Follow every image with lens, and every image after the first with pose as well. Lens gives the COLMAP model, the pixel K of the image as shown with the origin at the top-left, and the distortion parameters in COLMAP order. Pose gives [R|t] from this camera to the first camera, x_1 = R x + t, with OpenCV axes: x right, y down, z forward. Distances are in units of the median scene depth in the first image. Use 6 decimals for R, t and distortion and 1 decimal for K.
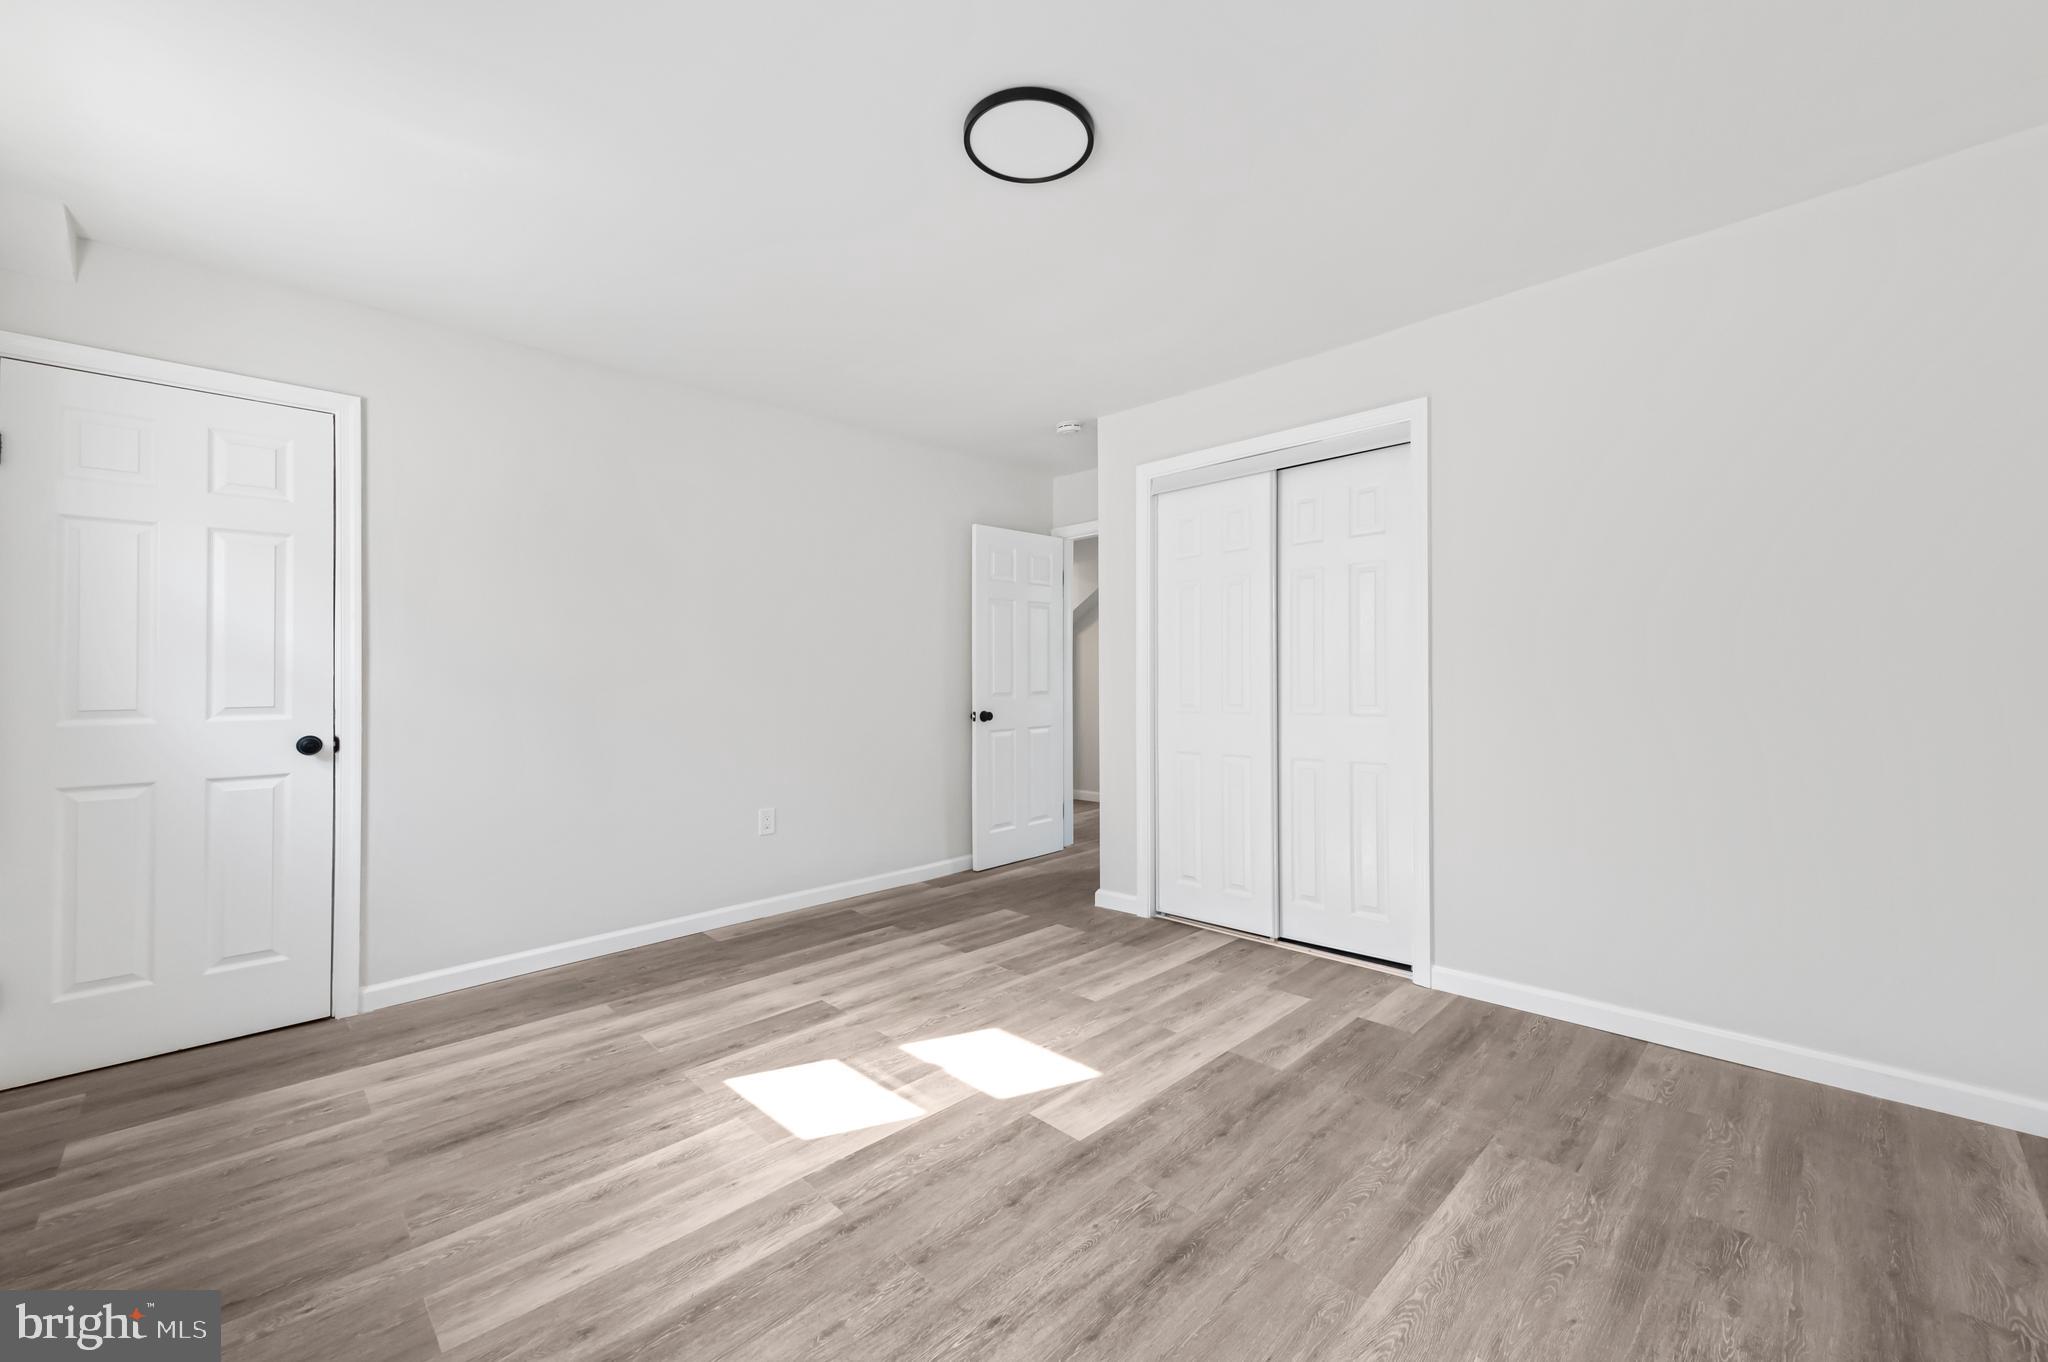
lens RADIAL K [[809.6, 0, 1038.7], [0, 809.6, 667.7], [0, 0, 1]] dist [0.019253, -0.005404]
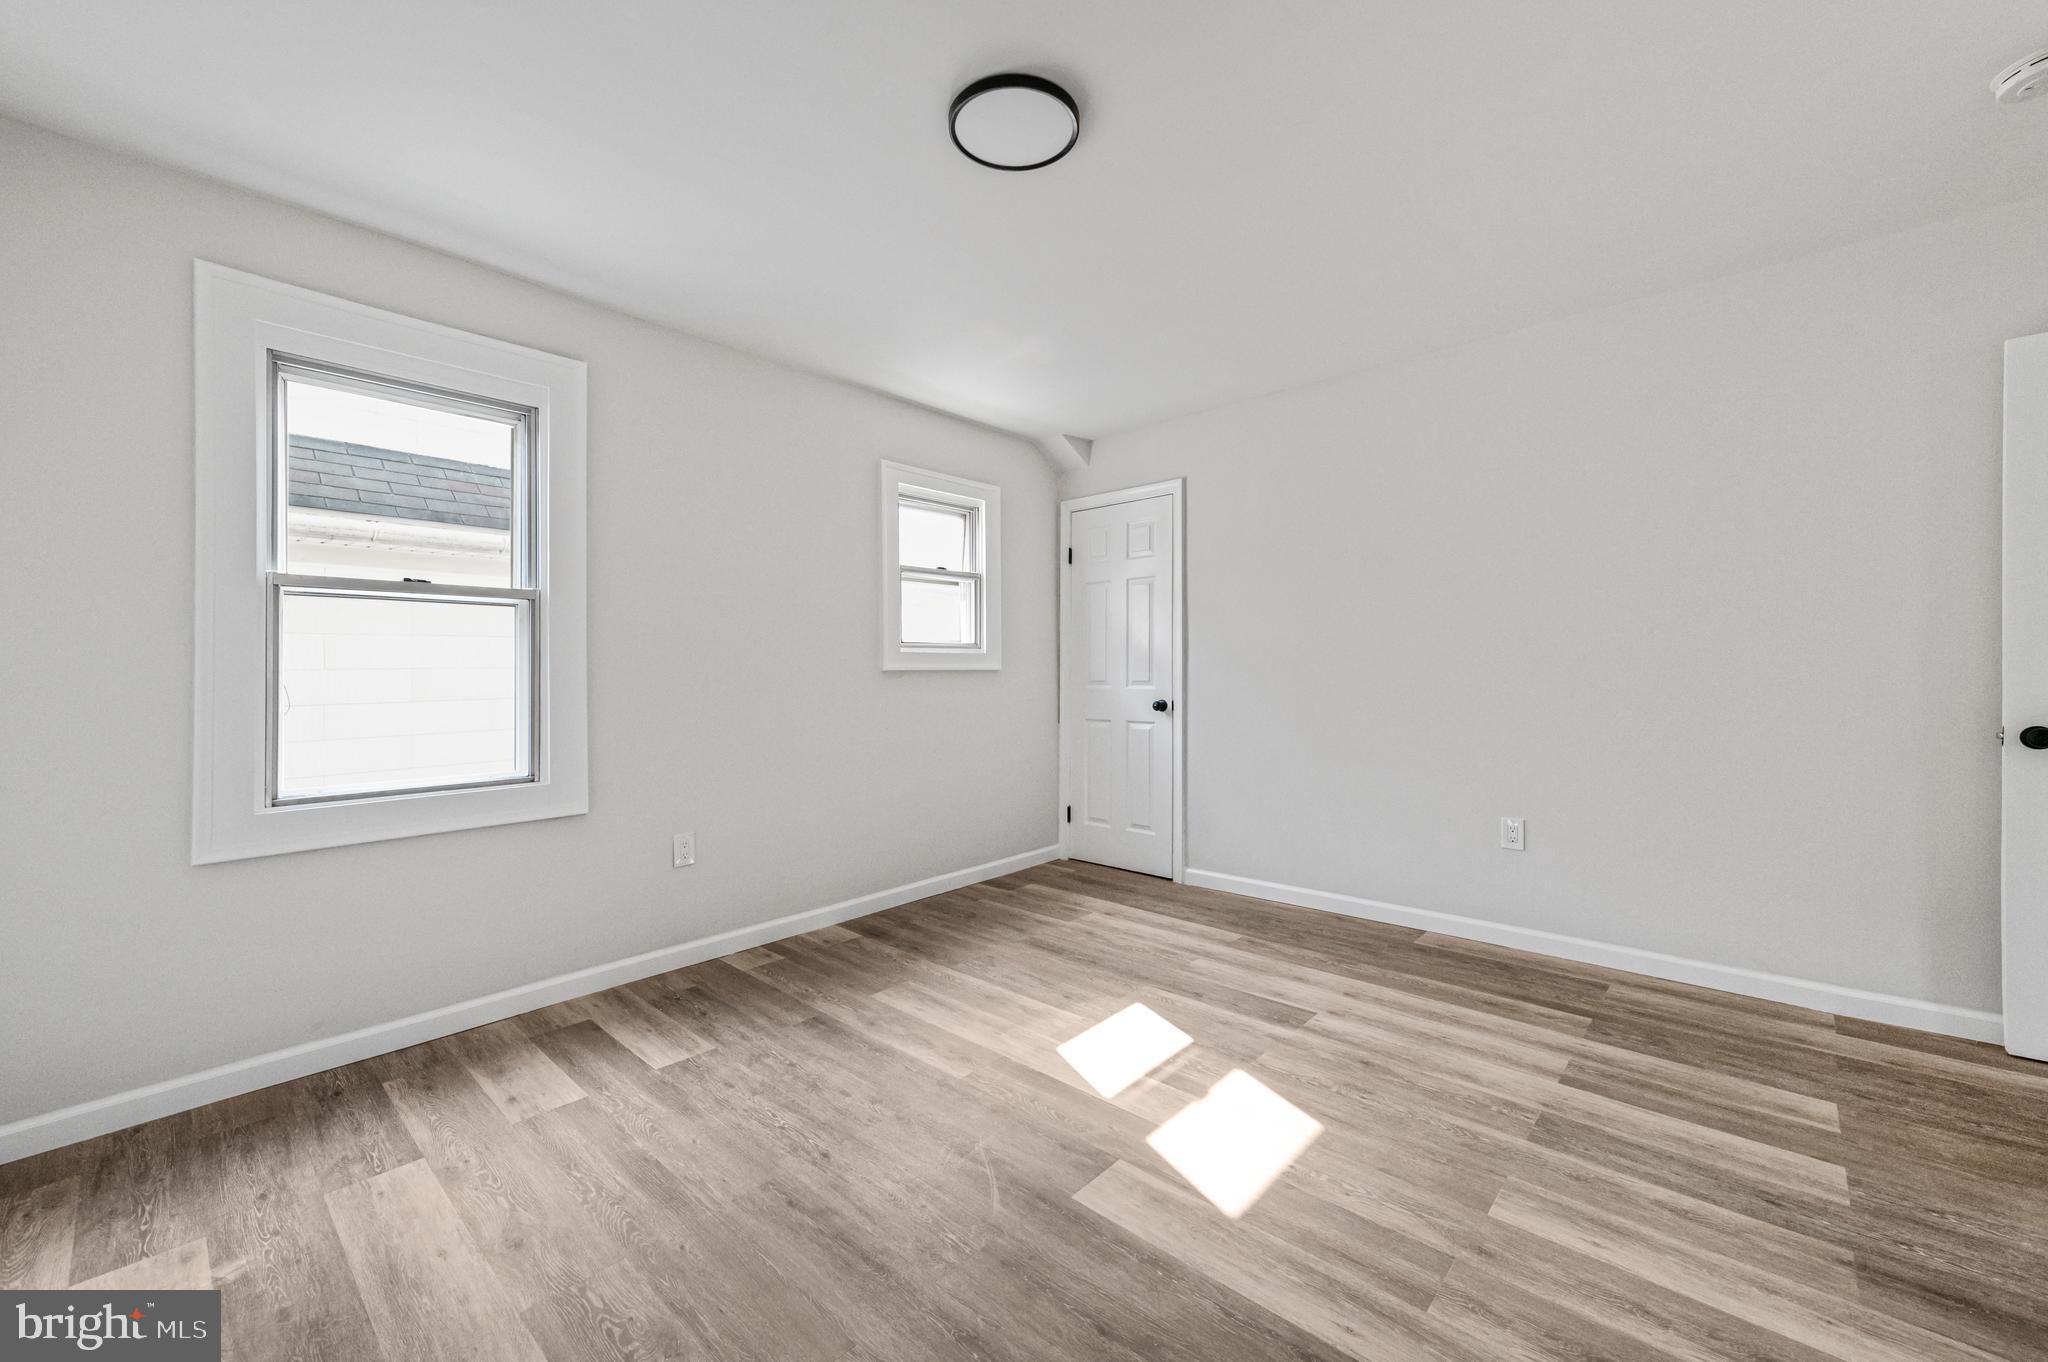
lens RADIAL K [[809.6, 0, 1038.7], [0, 809.6, 667.7], [0, 0, 1]] dist [0.019253, -0.005404]
pose [[0.048928, 0.010219, -0.998750, 0.654828], [0.023560, 0.999658, 0.011382, -0.002976], [0.998524, -0.024088, 0.048670, 0.662190]]
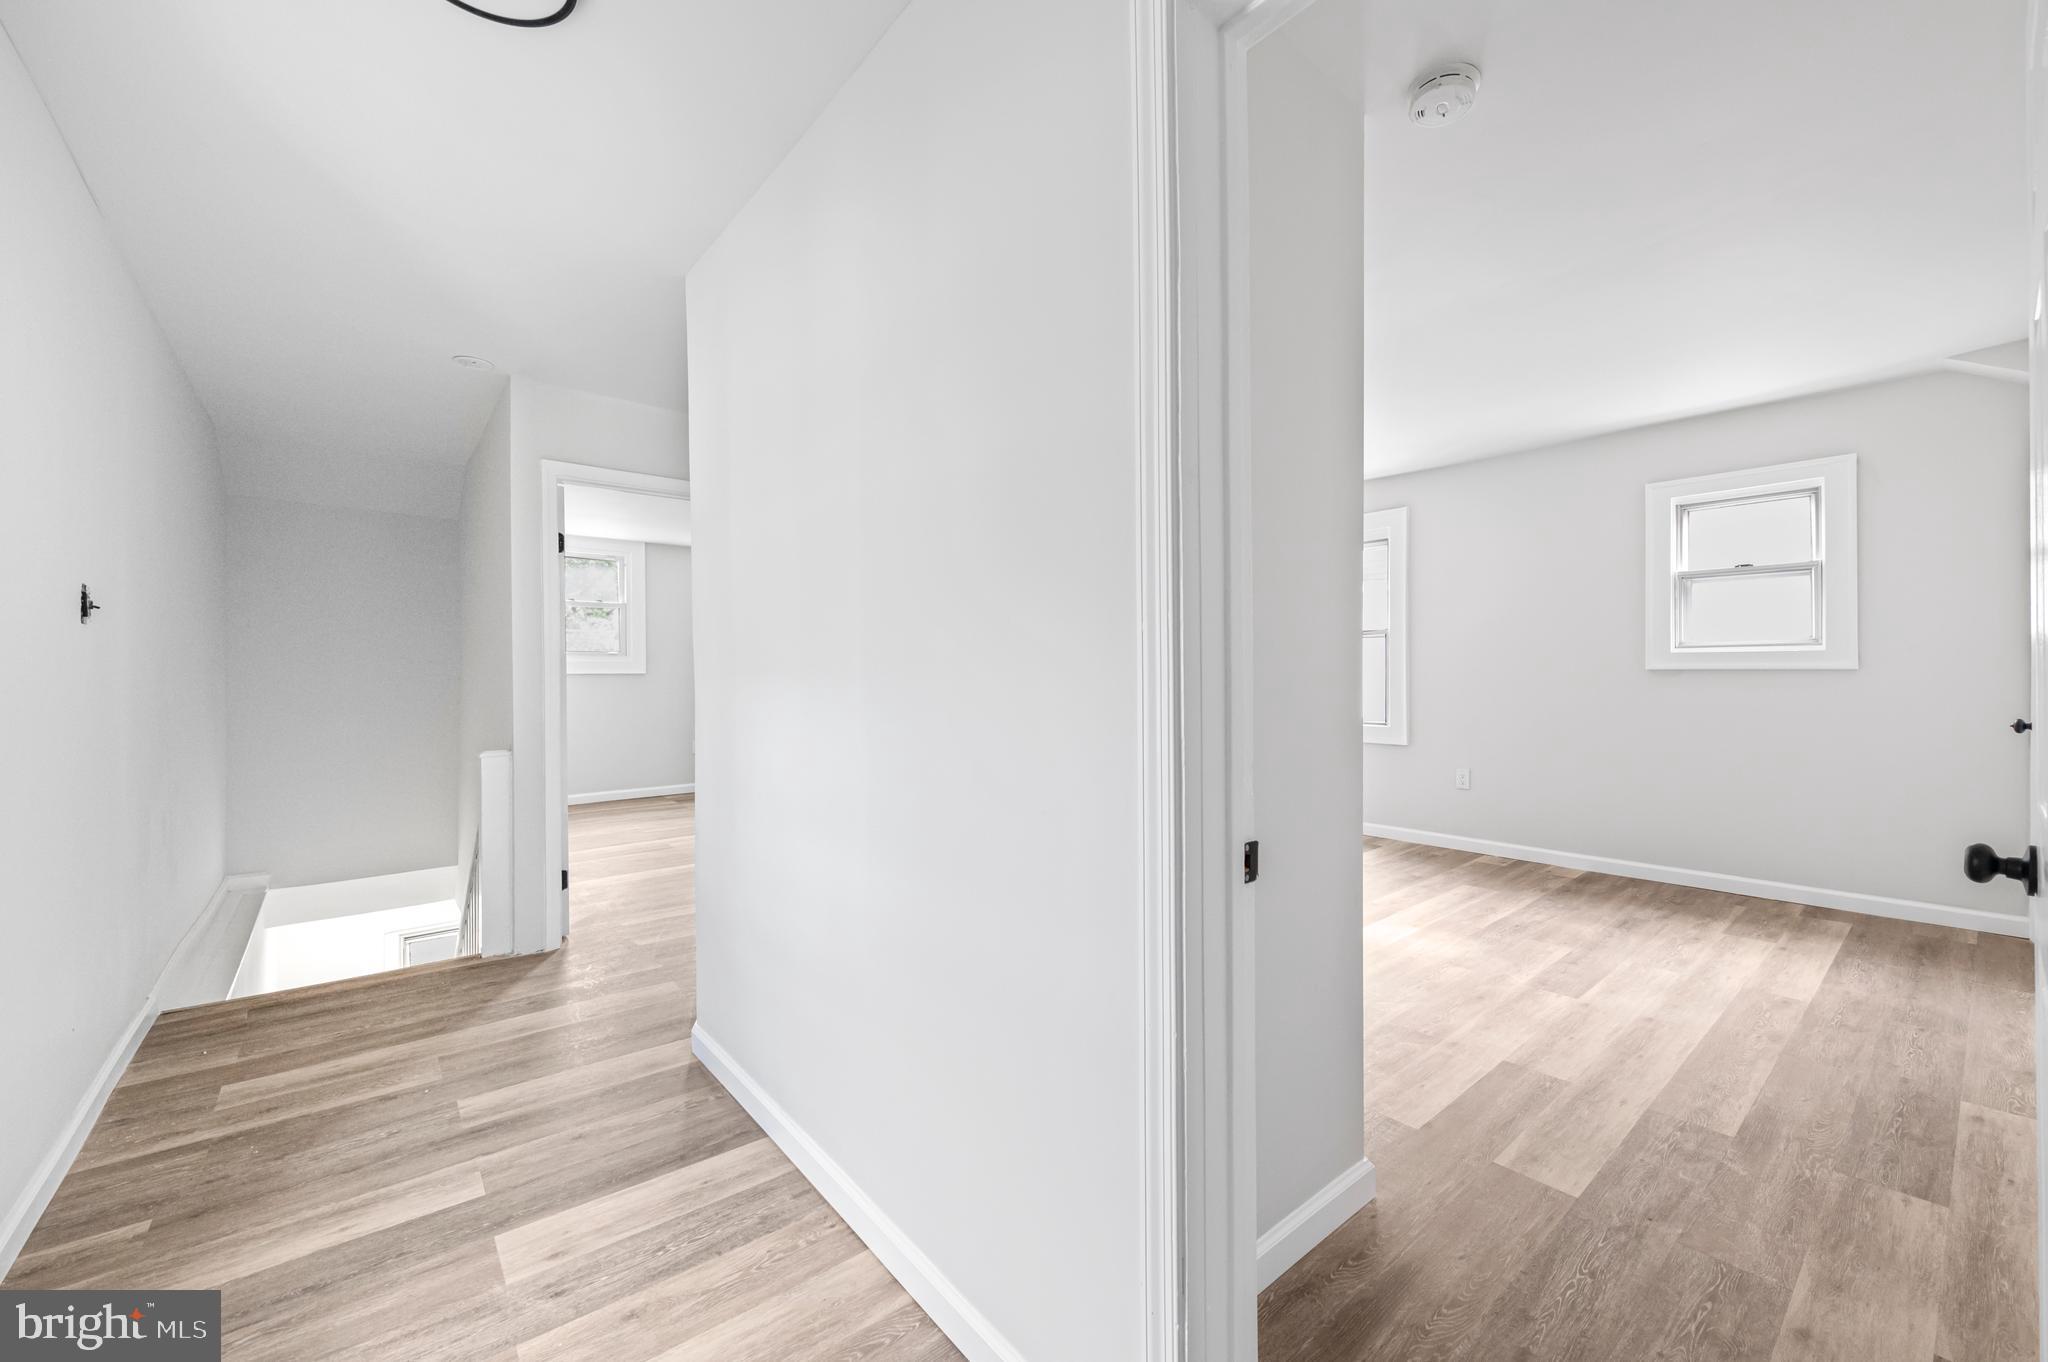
lens RADIAL K [[809.6, 0, 1038.7], [0, 809.6, 667.7], [0, 0, 1]] dist [0.019253, -0.005404]
pose [[-0.995537, 0.024191, 0.091216, 0.295639], [0.022874, 0.999619, -0.015450, 0.004292], [-0.091555, -0.013294, -0.995711, 2.110844]]
